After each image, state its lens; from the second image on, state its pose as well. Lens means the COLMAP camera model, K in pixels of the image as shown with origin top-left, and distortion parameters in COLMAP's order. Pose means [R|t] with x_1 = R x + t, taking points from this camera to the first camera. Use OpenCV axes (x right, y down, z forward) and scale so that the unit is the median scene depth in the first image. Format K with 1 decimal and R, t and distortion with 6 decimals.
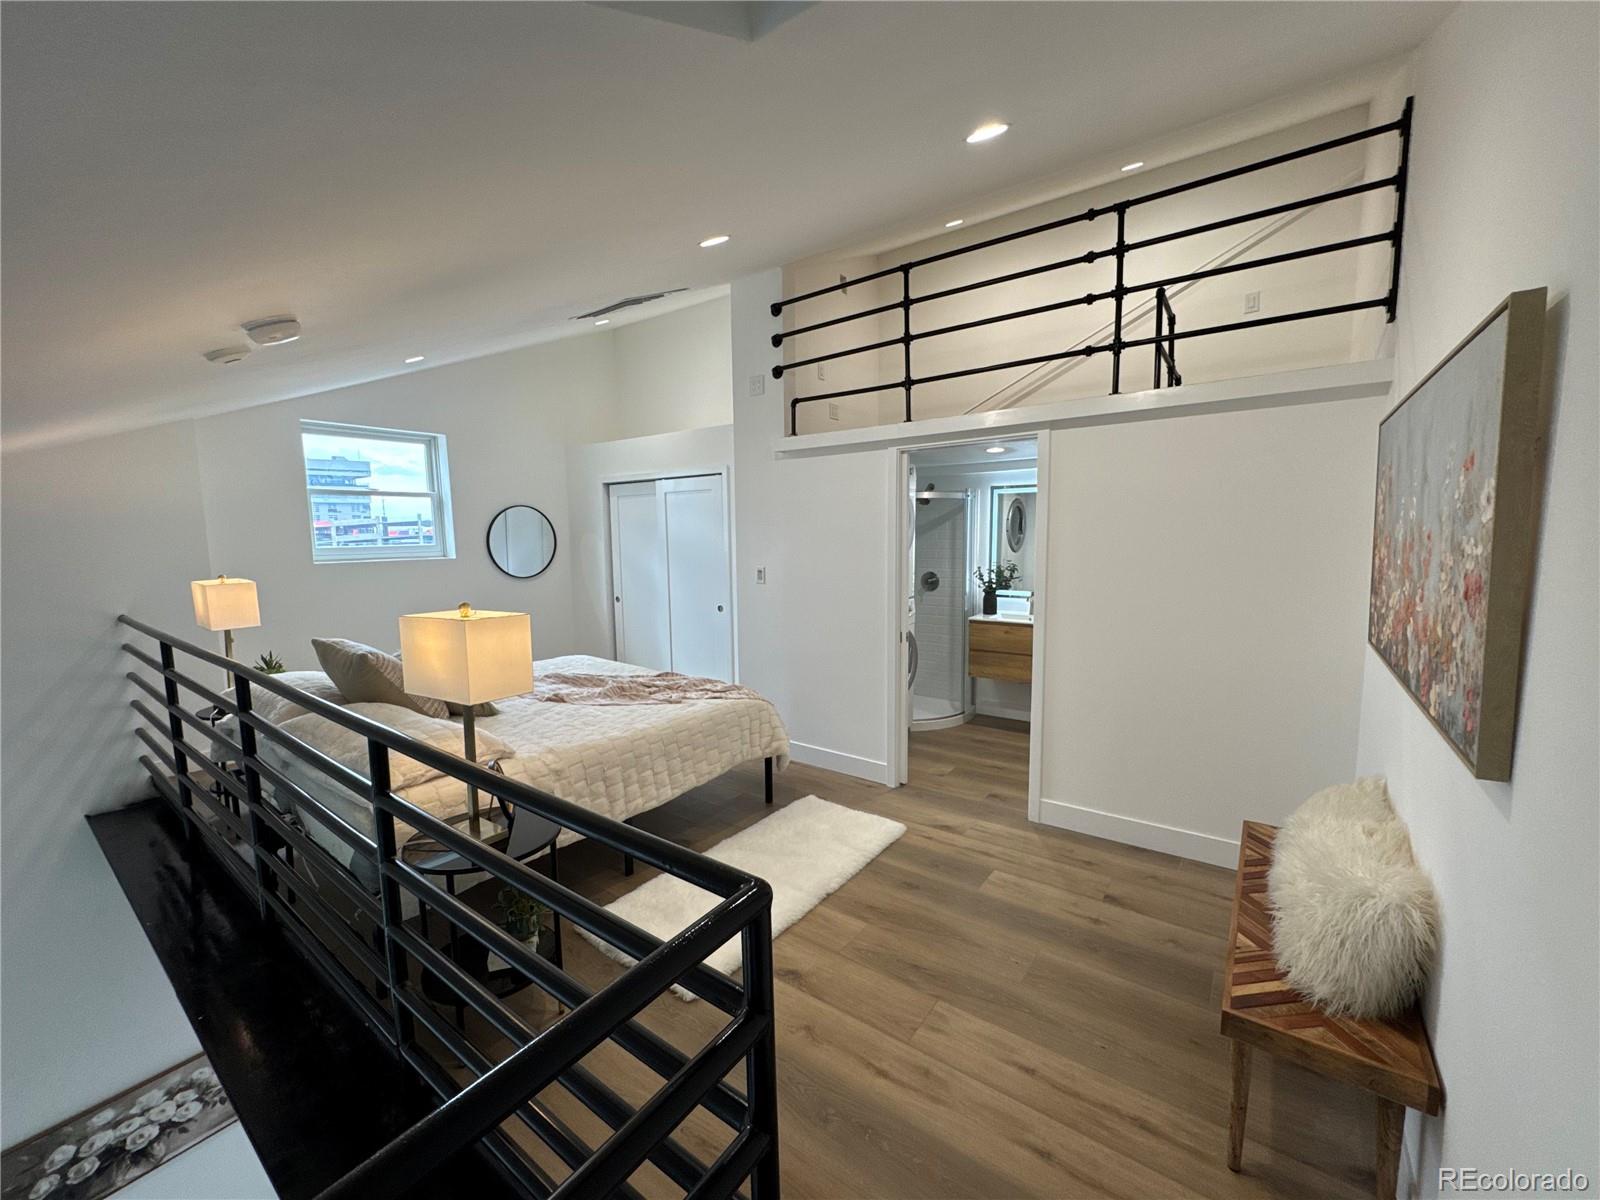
lens RADIAL K [[639.6, 0, 797.8], [0, 639.6, 599.3], [0, 0, 1]] dist [-0.003221, 0.000754]
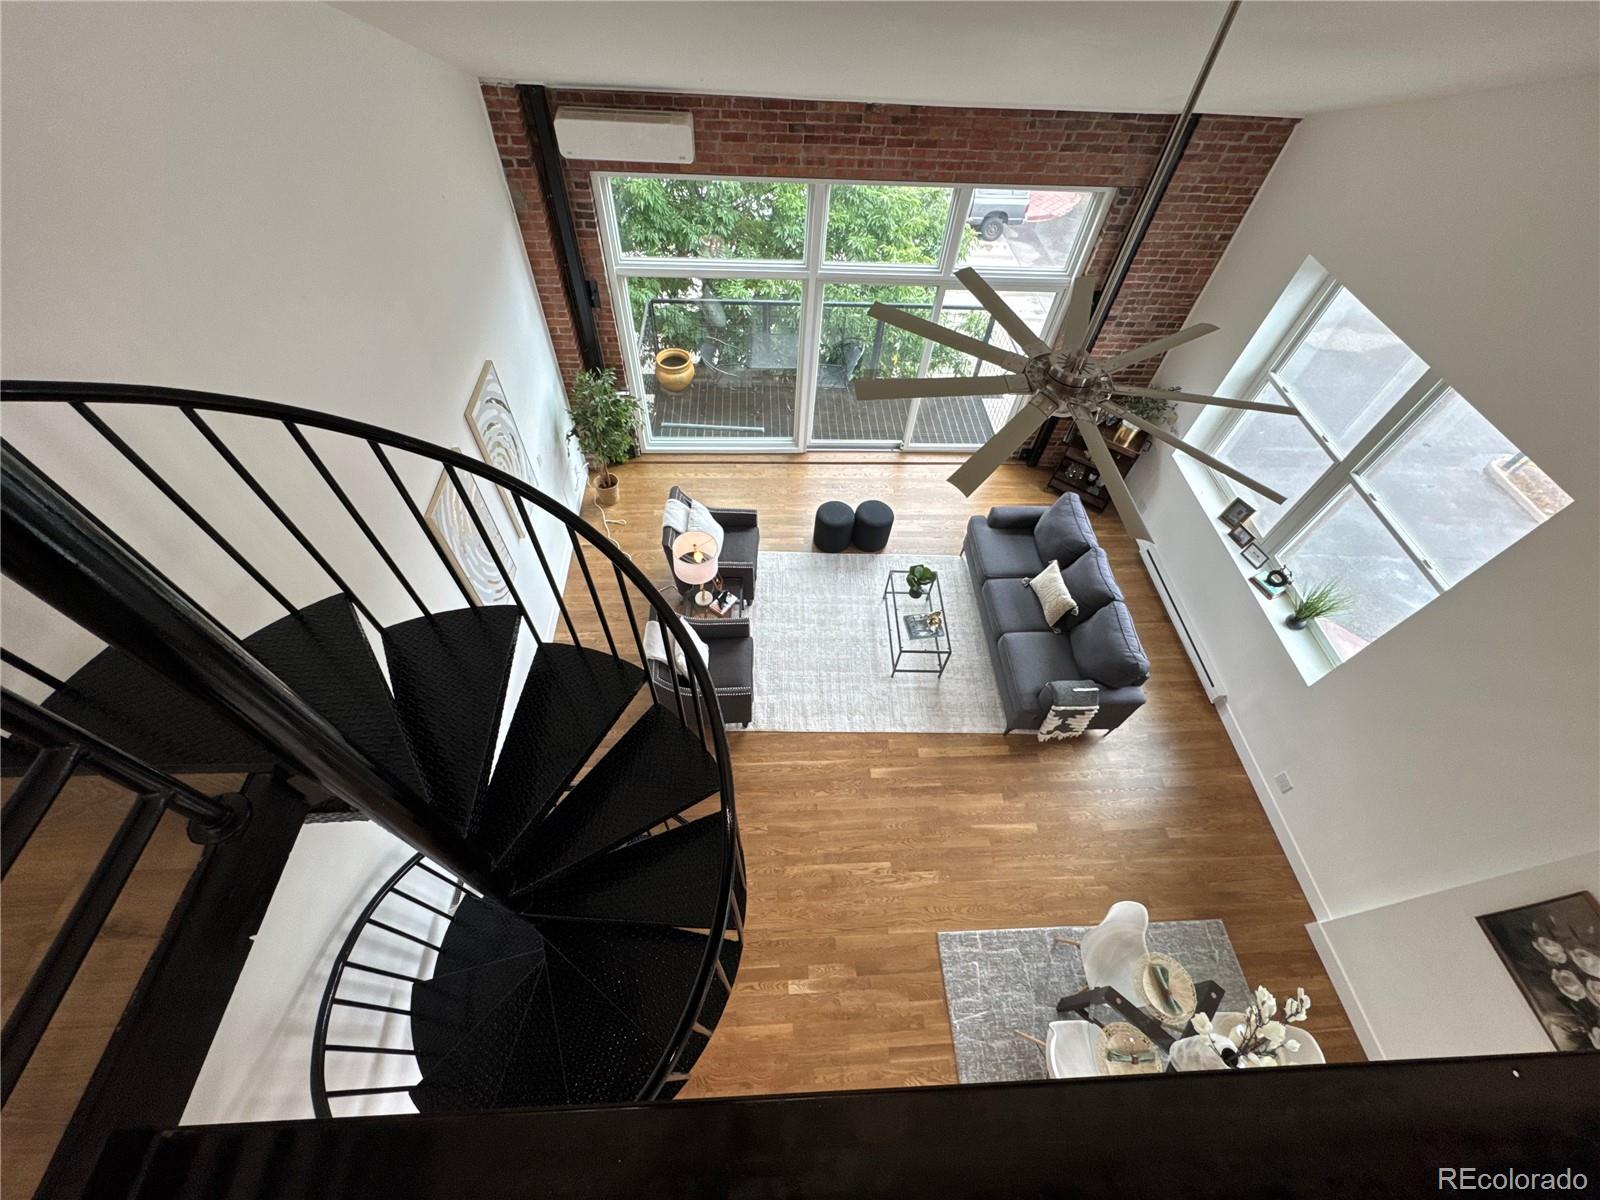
lens RADIAL K [[639.6, 0, 797.8], [0, 639.6, 599.3], [0, 0, 1]] dist [-0.003221, 0.000754]
pose [[-0.771949, 0.493271, -0.400972, -0.265984], [-0.111639, 0.515771, 0.849422, 0.050965], [0.625804, 0.700474, -0.343081, 0.308594]]
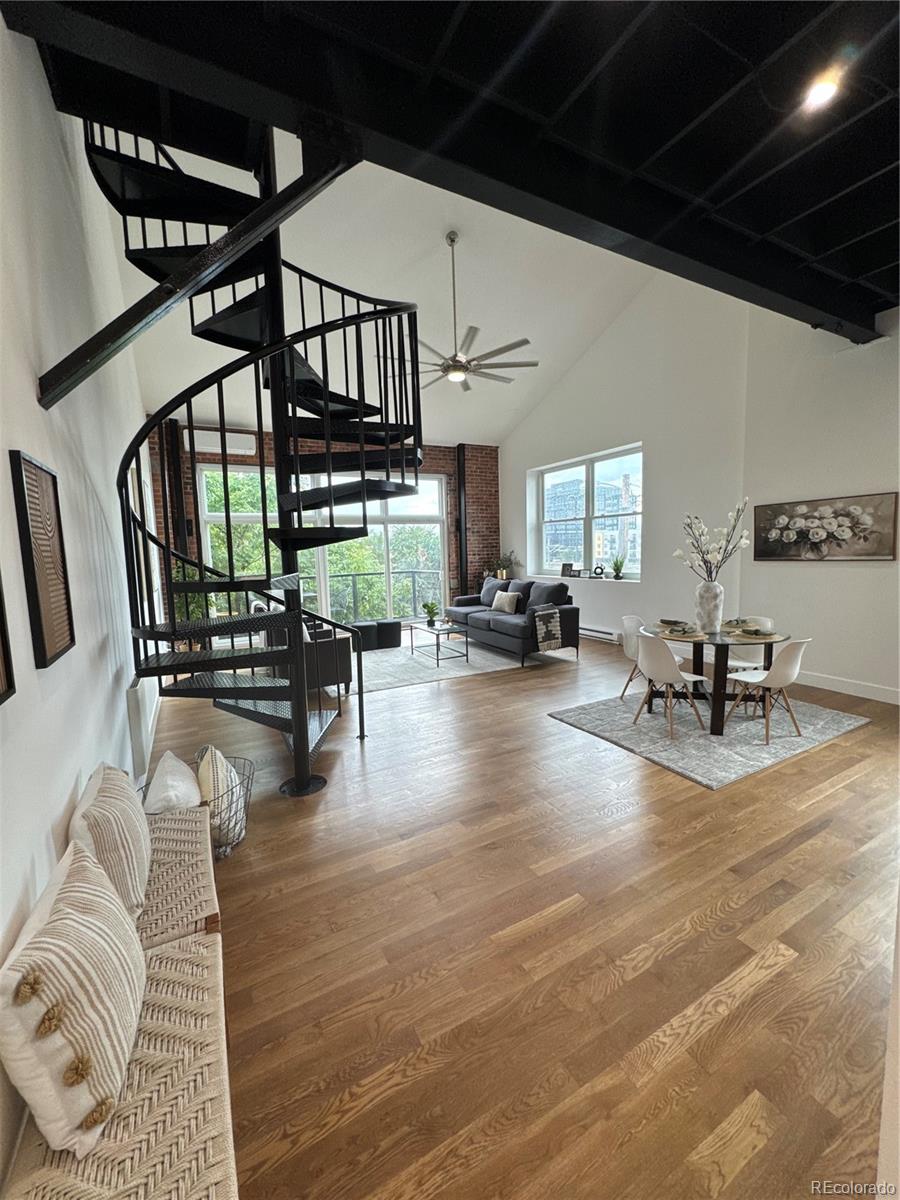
lens RADIAL K [[479.7, 0, 450.9], [0, 479.7, 599.3], [0, 0, 1]] dist [-0.003221, 0.000754]
pose [[-0.416152, 0.118534, -0.901536, 0.434671], [-0.065472, 0.984988, 0.159728, 0.908114], [0.906935, 0.125496, -0.402144, 0.707133]]
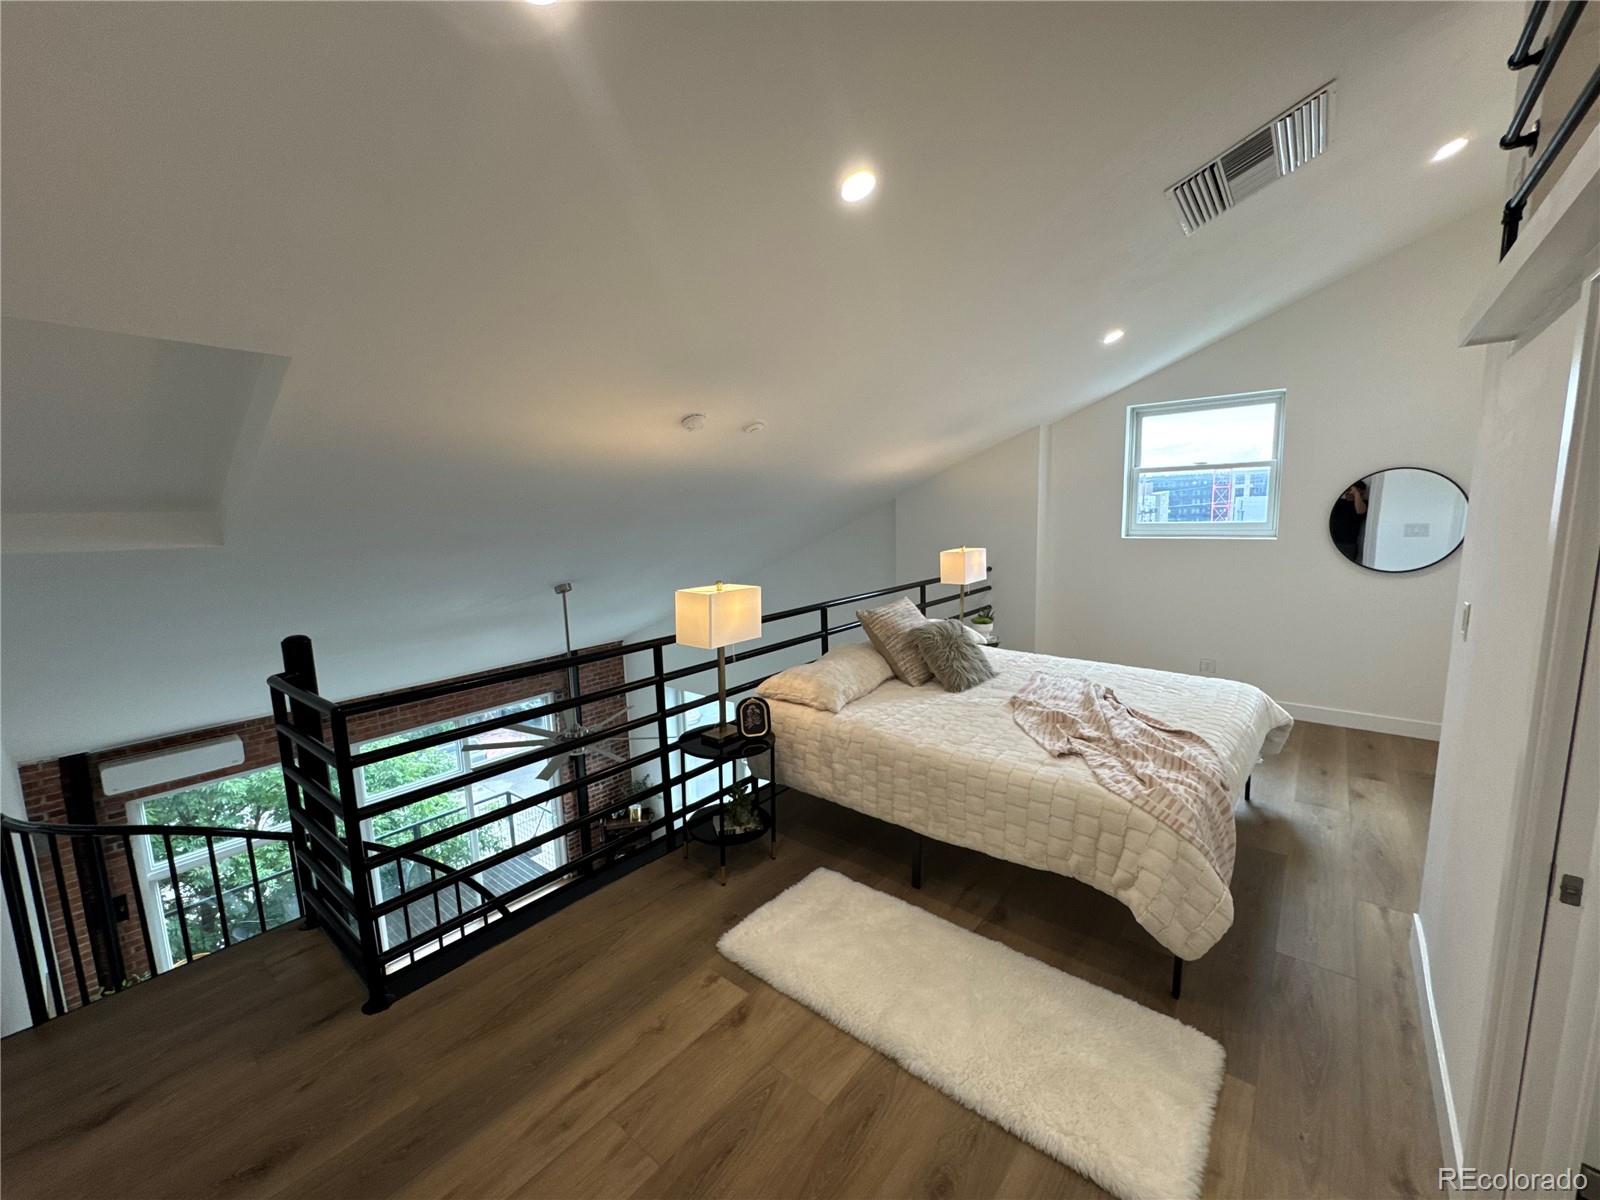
lens RADIAL K [[639.6, 0, 797.8], [0, 639.6, 599.3], [0, 0, 1]] dist [-0.003221, 0.000754]
pose [[-0.049615, 0.150771, -0.987323, 0.469850], [-0.080712, 0.984702, 0.154426, -0.096539], [0.995502, 0.087351, -0.036687, 0.612548]]
